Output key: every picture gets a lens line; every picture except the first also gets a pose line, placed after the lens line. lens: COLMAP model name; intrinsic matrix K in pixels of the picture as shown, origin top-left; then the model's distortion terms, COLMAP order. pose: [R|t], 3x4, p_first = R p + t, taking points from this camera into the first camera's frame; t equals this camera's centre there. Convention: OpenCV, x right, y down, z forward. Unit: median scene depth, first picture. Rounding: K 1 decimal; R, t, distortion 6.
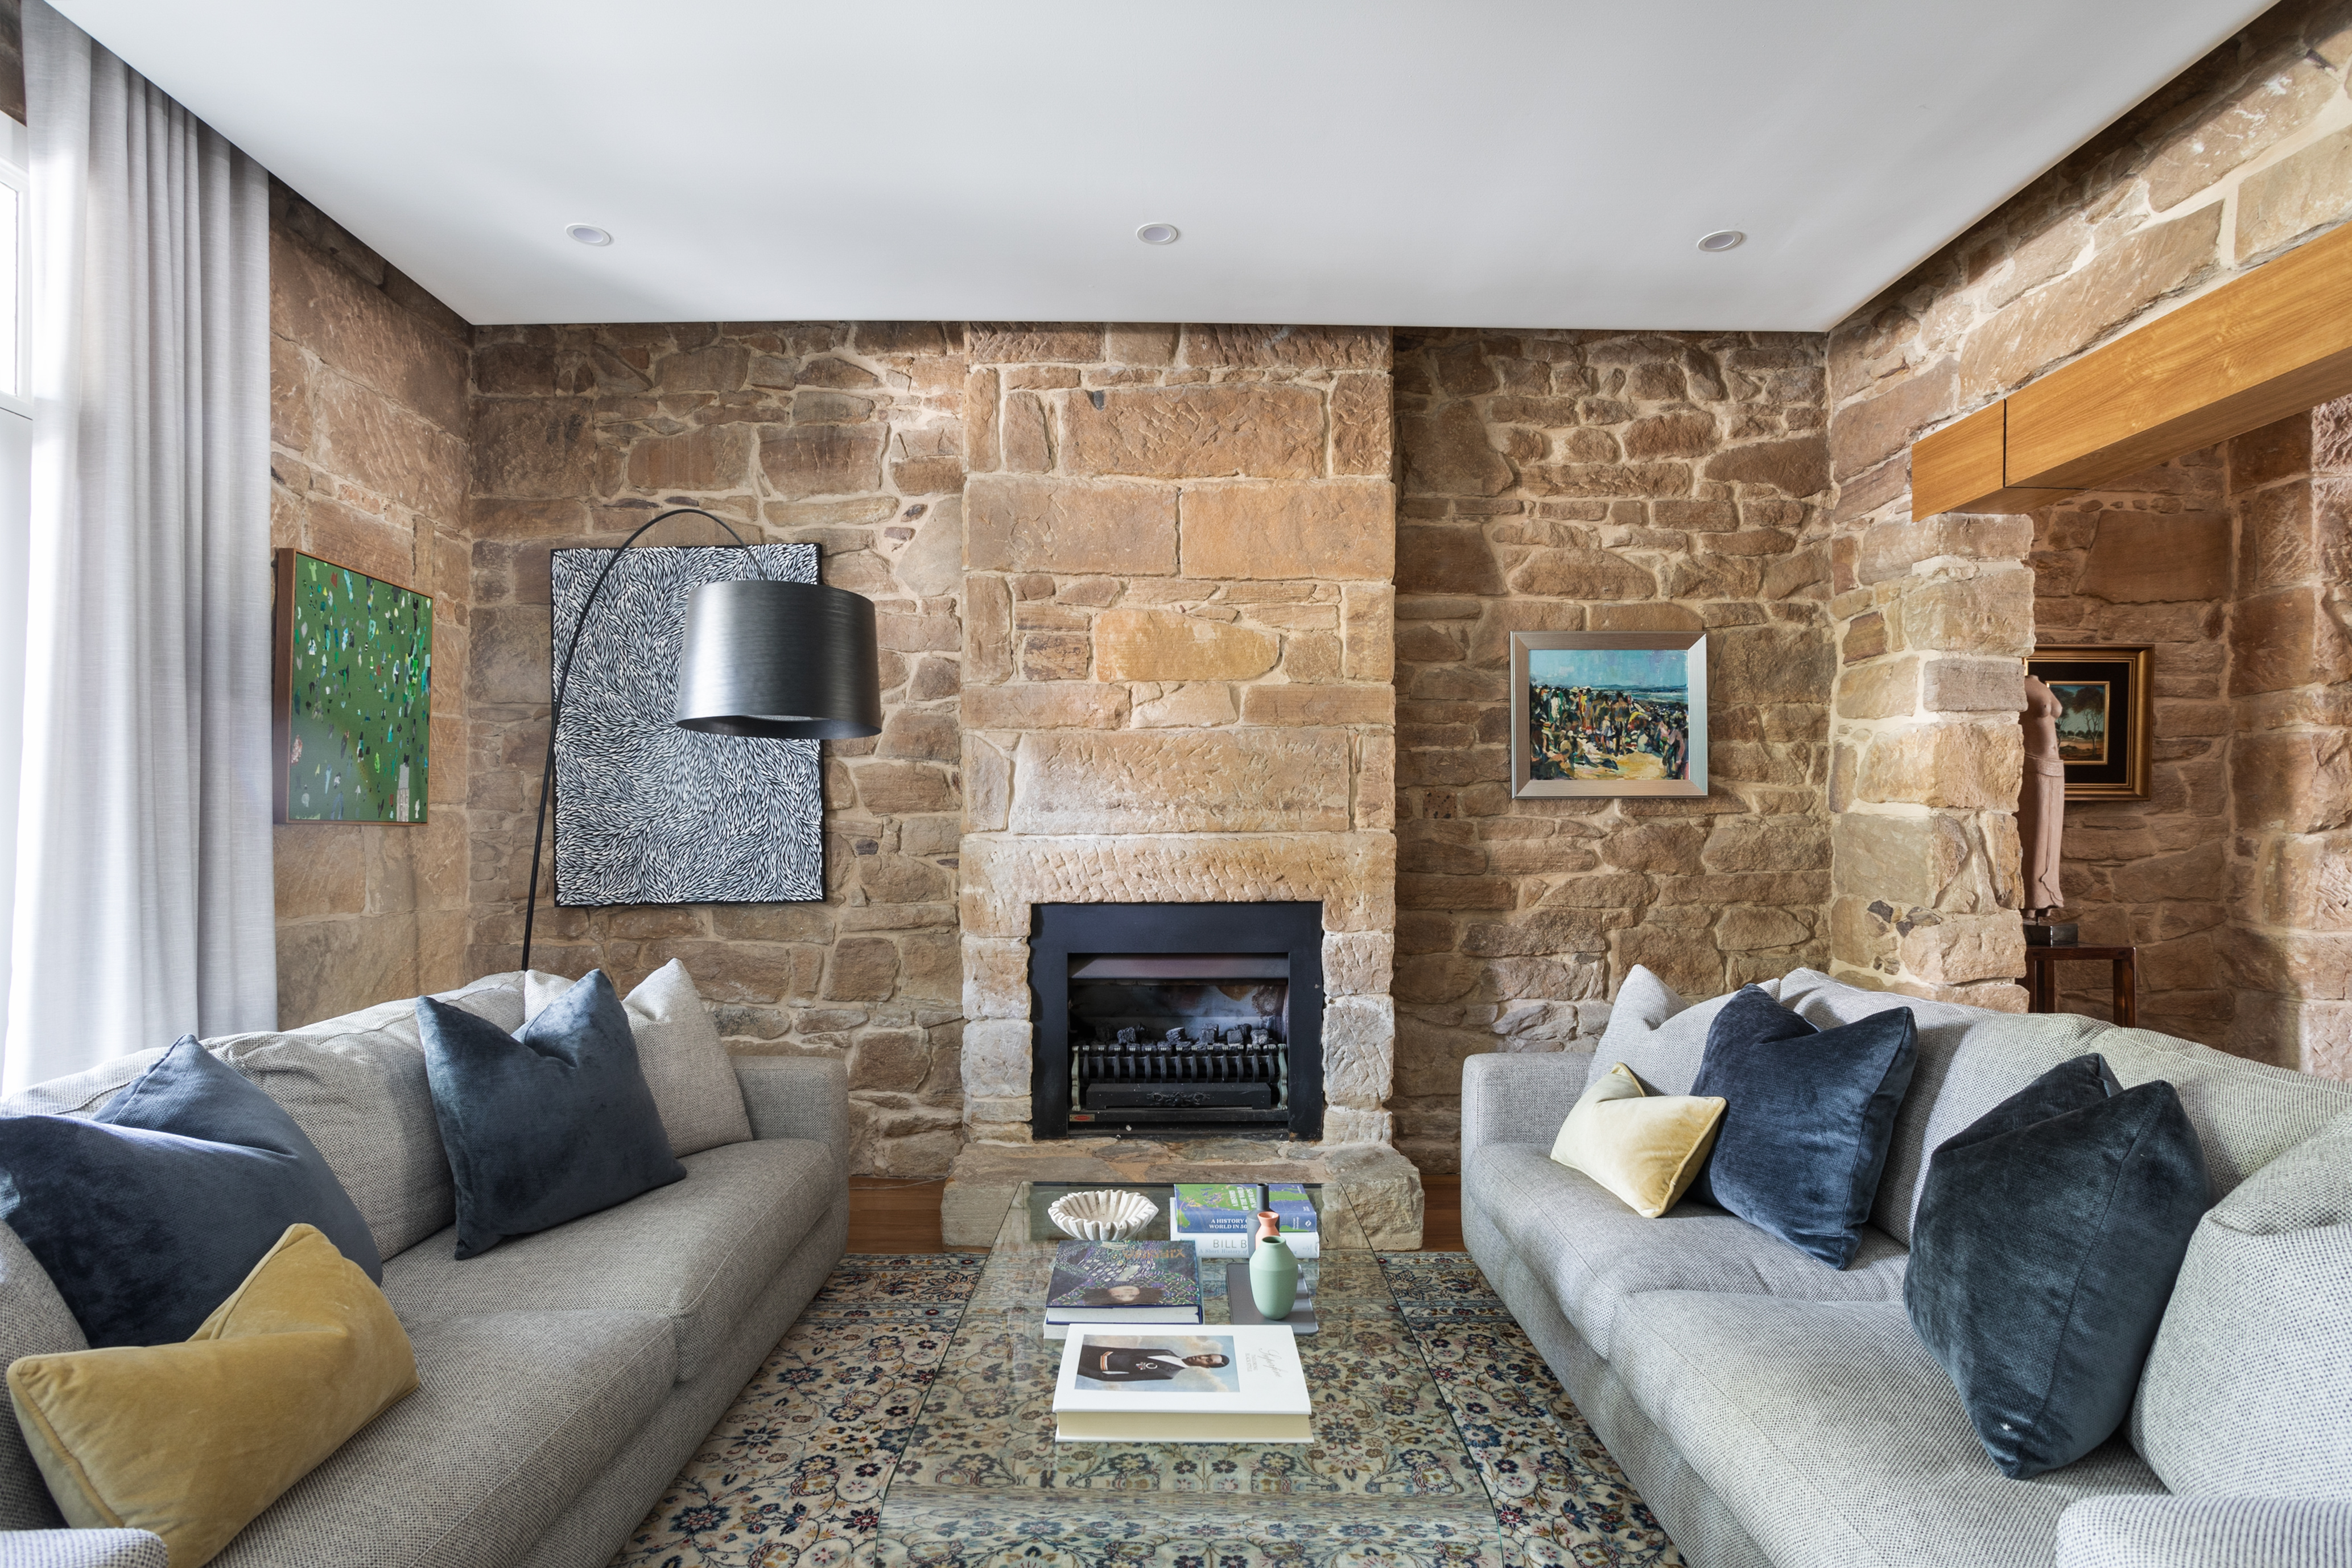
lens RADIAL K [[1141.6, 0, 1173.6], [0, 1141.6, 829.1], [0, 0, 1]] dist [-0.038005, 0.000223]
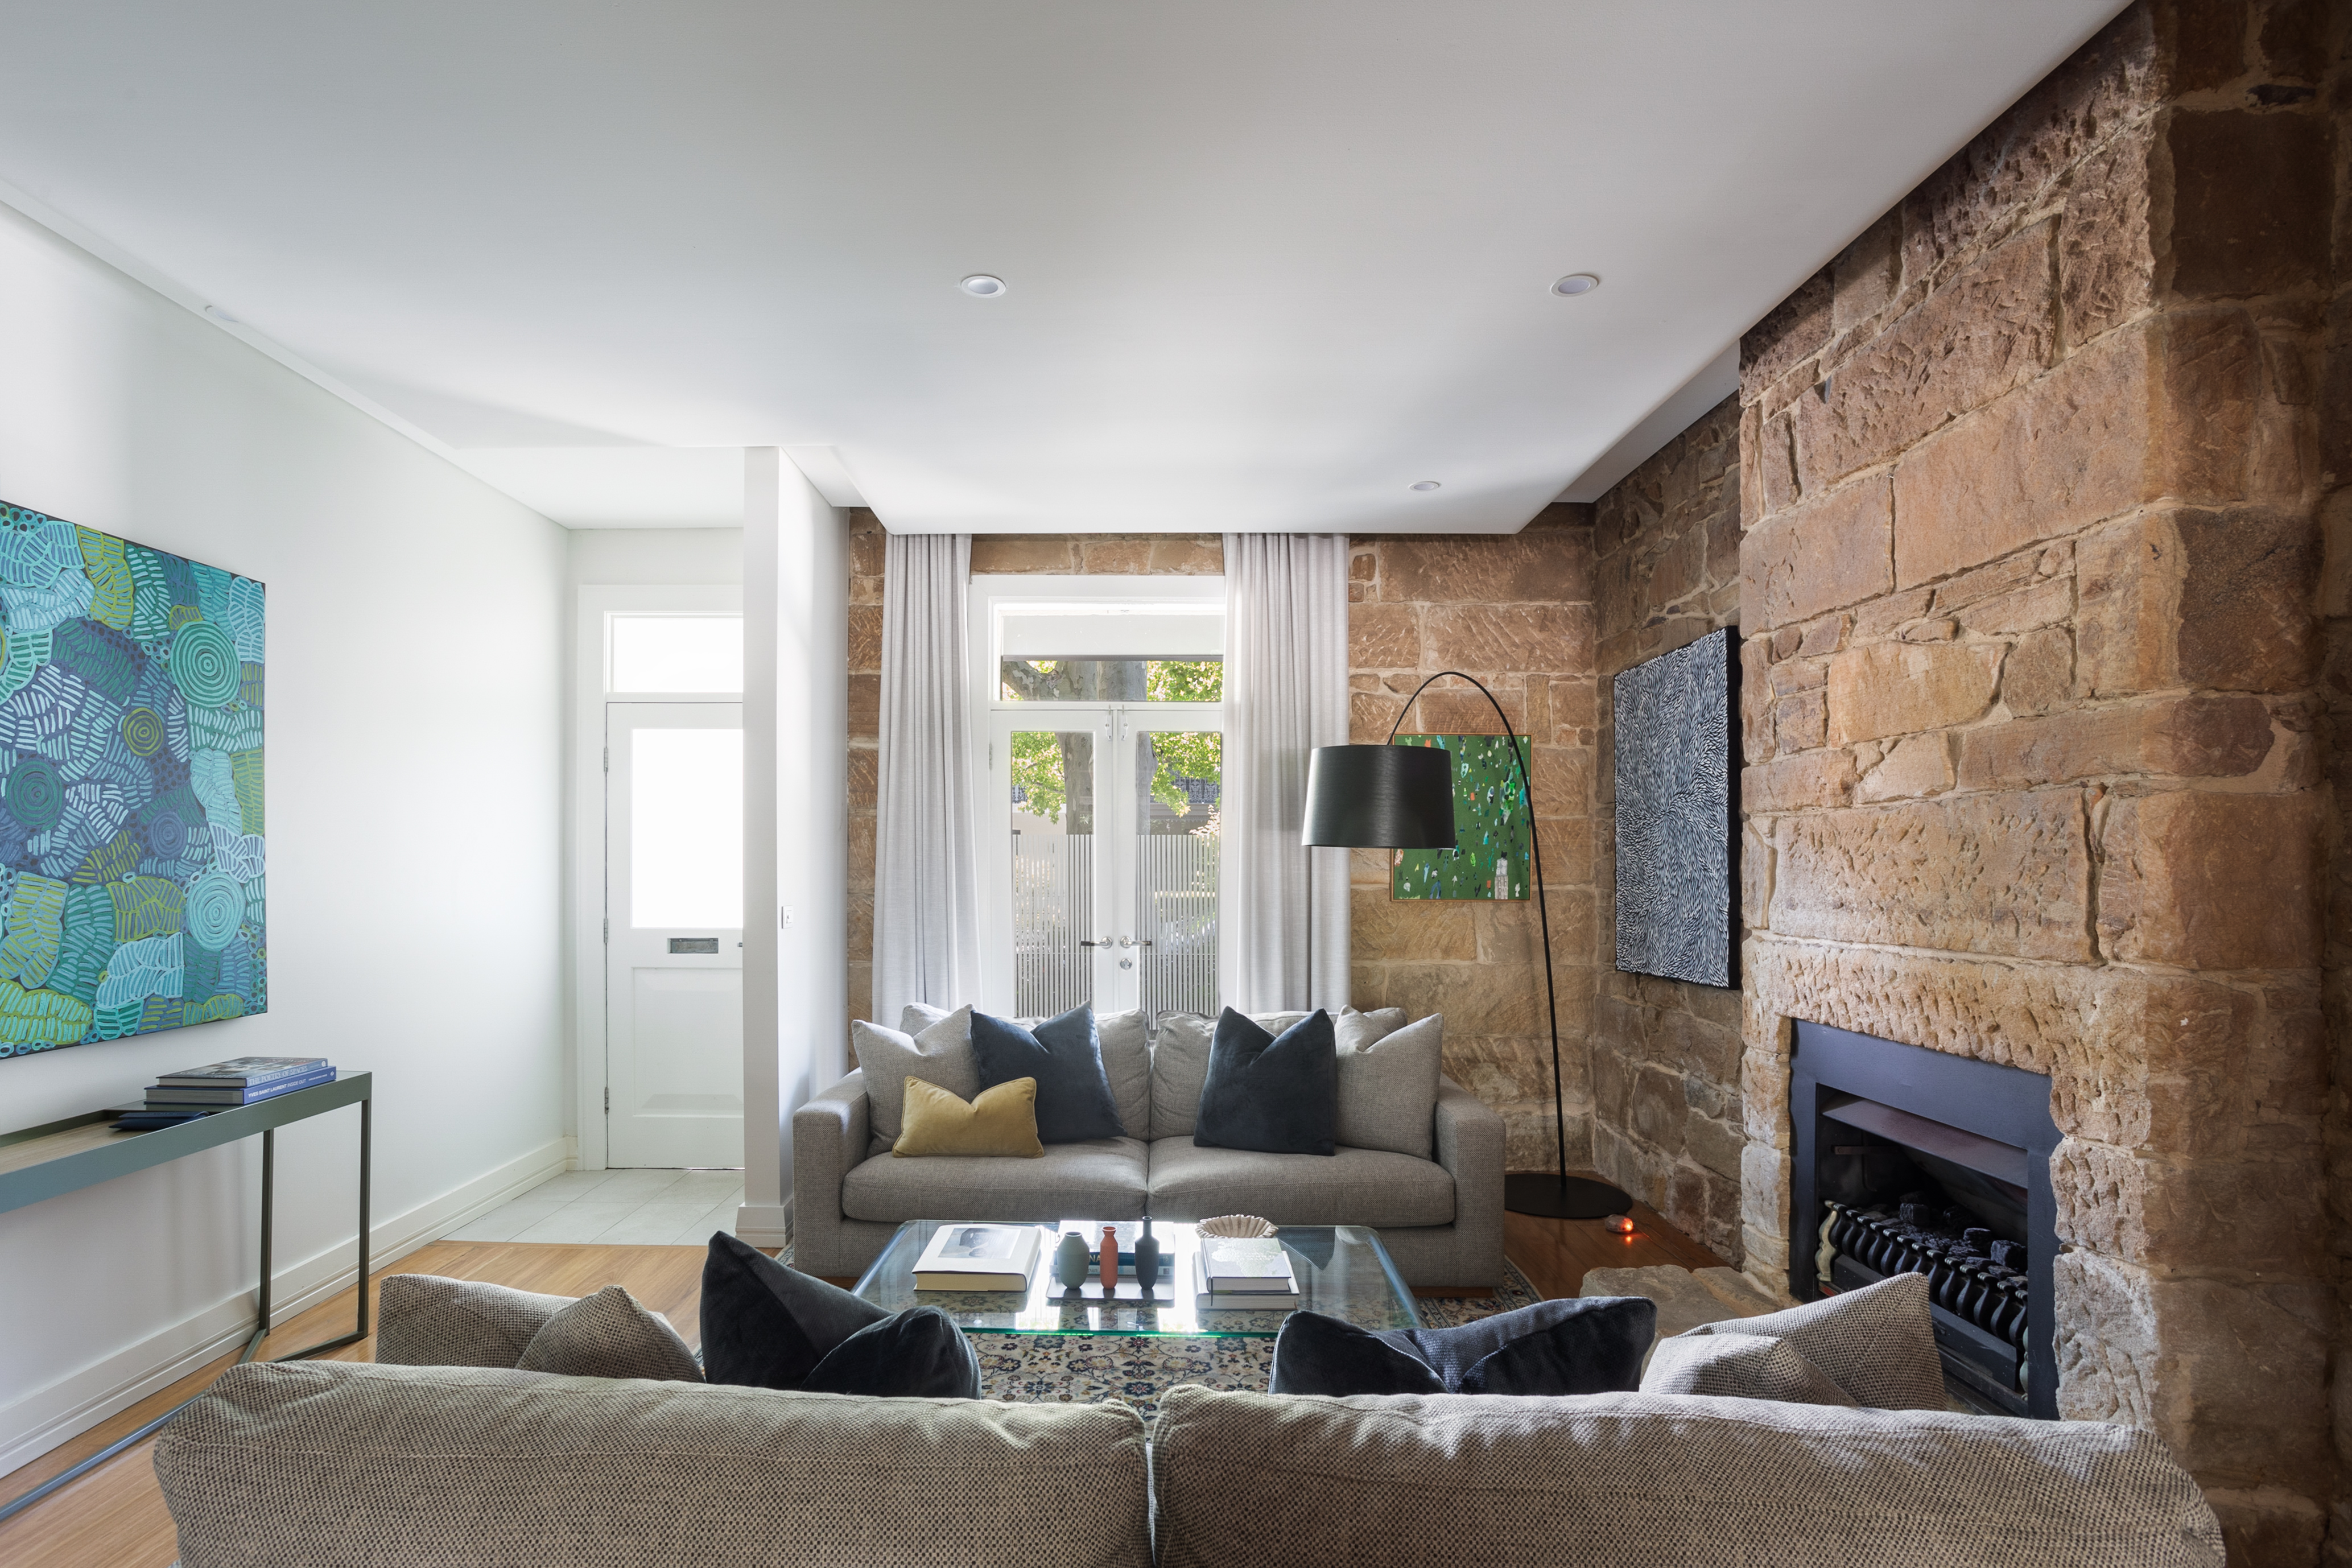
lens RADIAL K [[1159.0, 0, 1173.8], [0, 1159.0, 868.6], [0, 0, 1]] dist [0.000948, 0.000238]
pose [[0.019450, 0.004803, -0.999799, 0.732096], [0.006413, 0.999967, 0.004929, -0.052405], [0.999790, -0.006508, 0.019419, 0.528675]]
